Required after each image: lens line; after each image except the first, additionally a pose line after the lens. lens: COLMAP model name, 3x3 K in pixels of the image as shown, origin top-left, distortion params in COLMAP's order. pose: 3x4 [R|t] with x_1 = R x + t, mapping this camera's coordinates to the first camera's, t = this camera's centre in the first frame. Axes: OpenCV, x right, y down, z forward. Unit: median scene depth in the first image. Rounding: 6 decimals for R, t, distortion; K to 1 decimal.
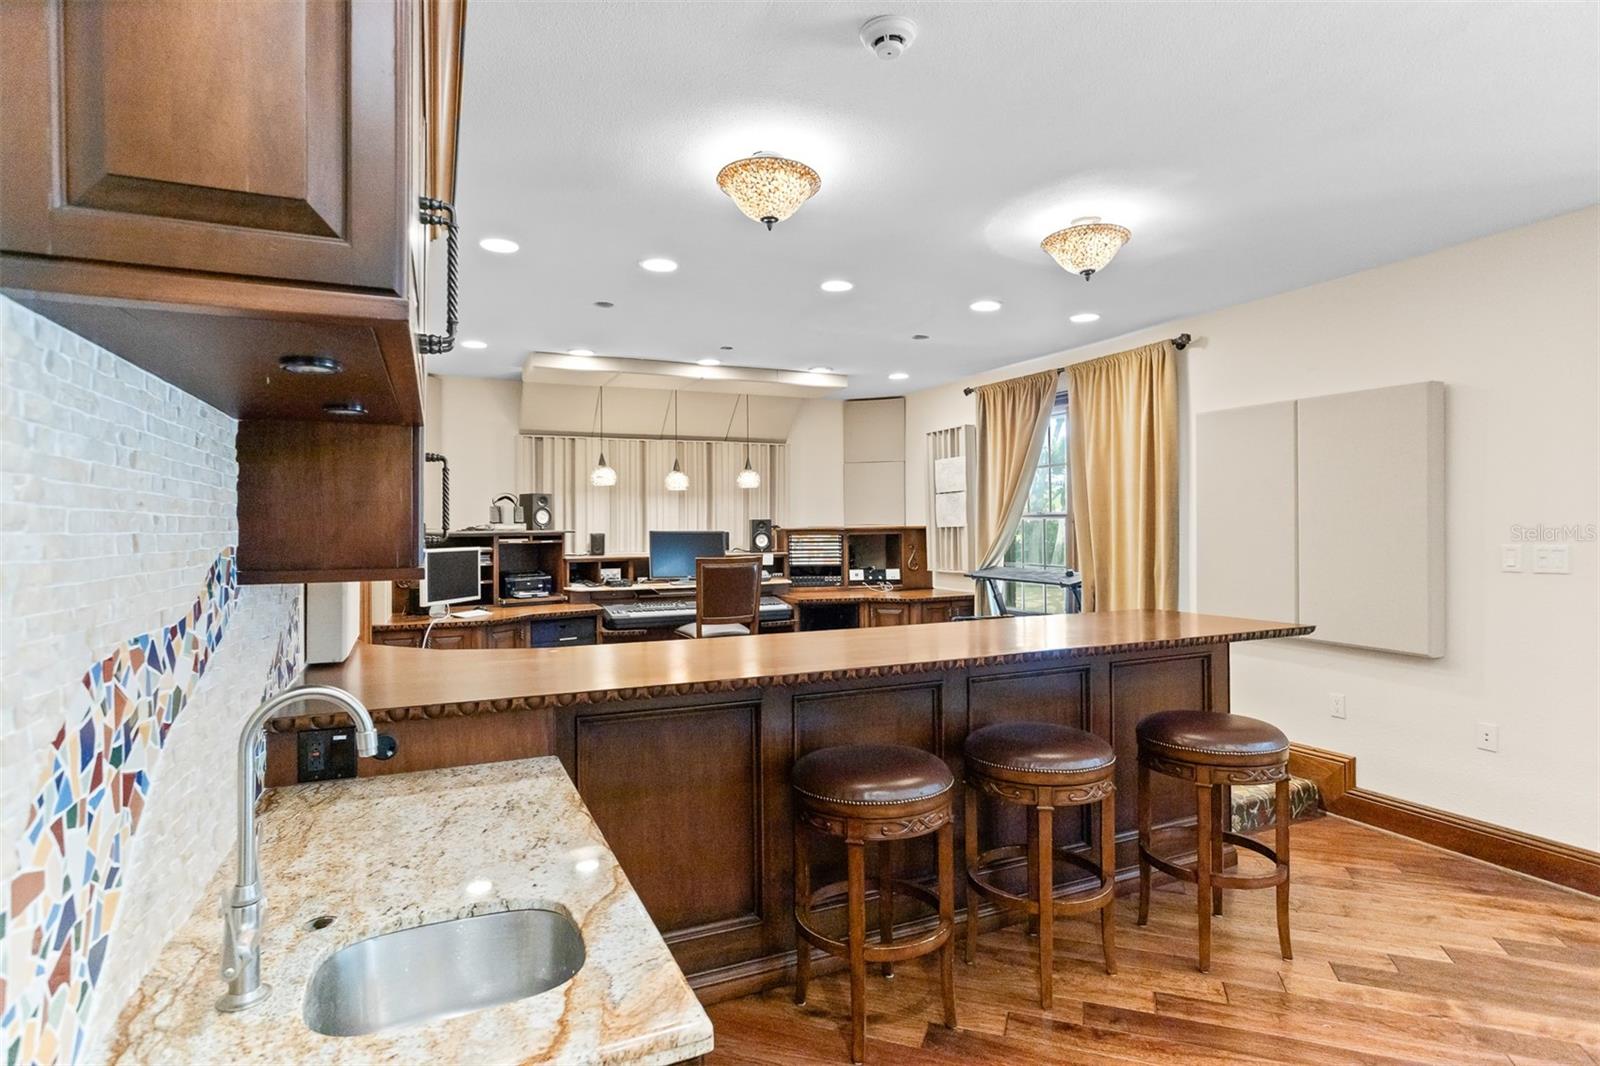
lens RADIAL K [[818.0, 0, 796.5], [0, 818.0, 537.1], [0, 0, 1]] dist [-0.033598, 0.023833]
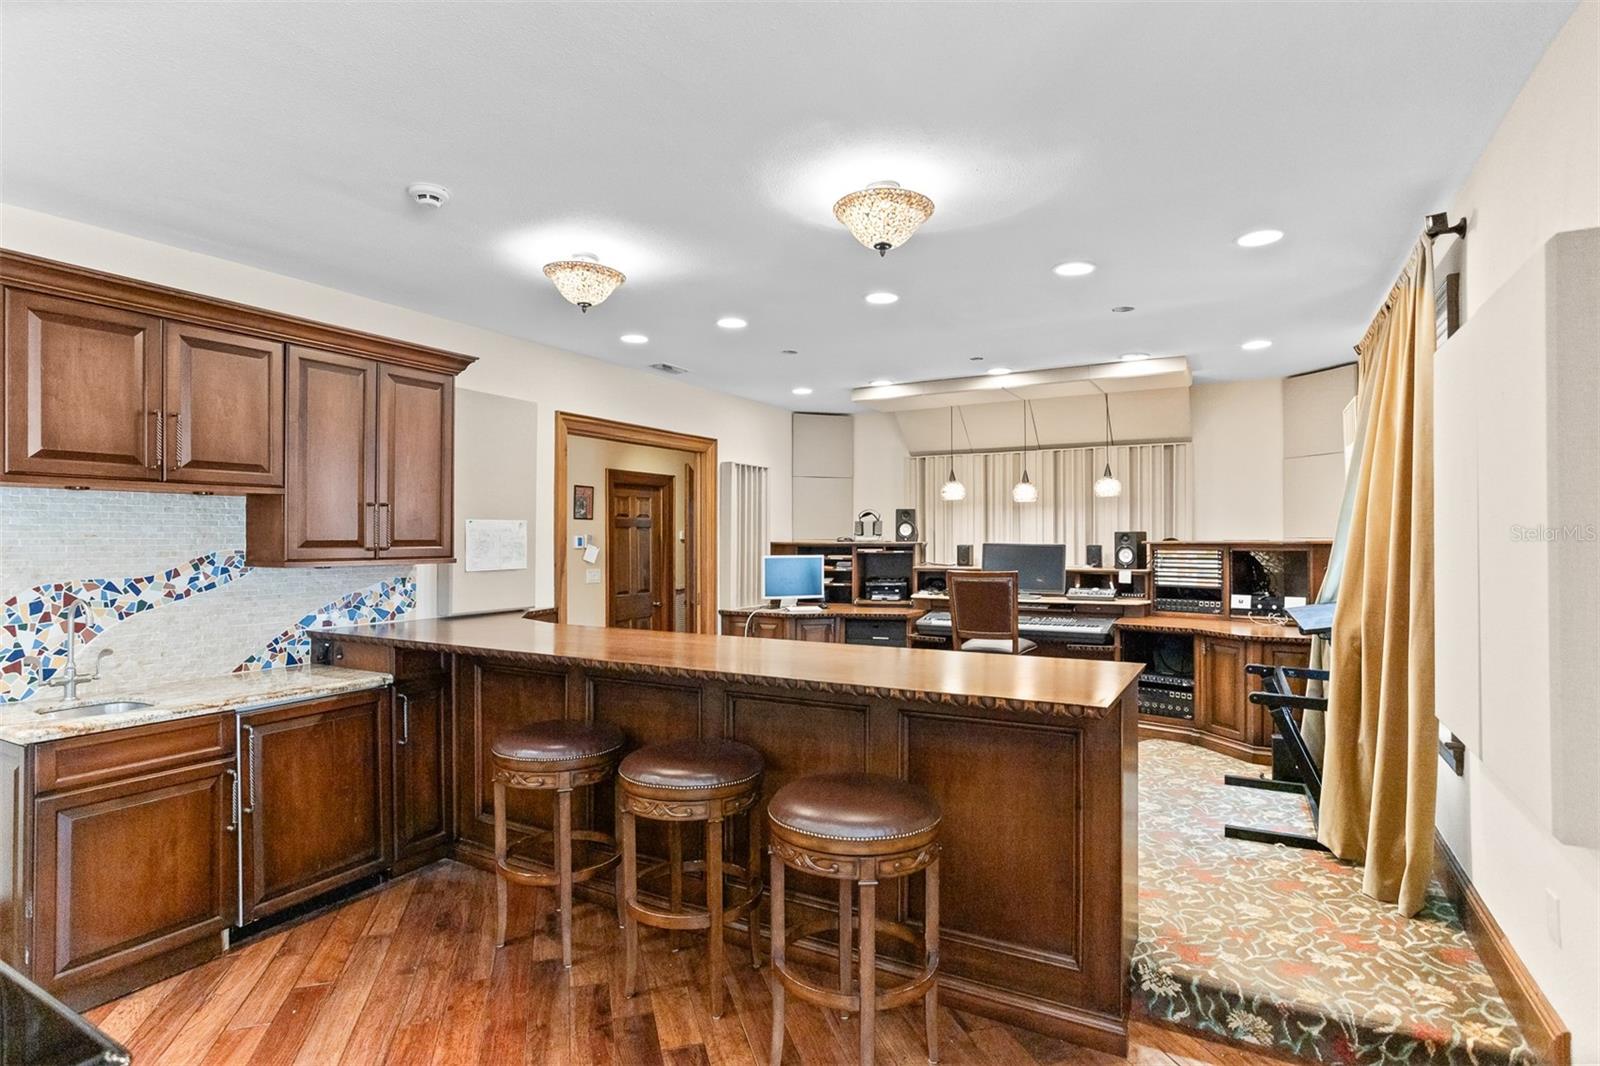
lens RADIAL K [[818.0, 0, 786.7], [0, 818.0, 526.3], [0, 0, 1]] dist [-0.033598, 0.023833]
pose [[0.588834, -0.005231, -0.808237, 0.522101], [-0.011958, 0.999813, -0.015184, -0.010878], [0.808165, 0.018606, 0.588662, 0.212084]]
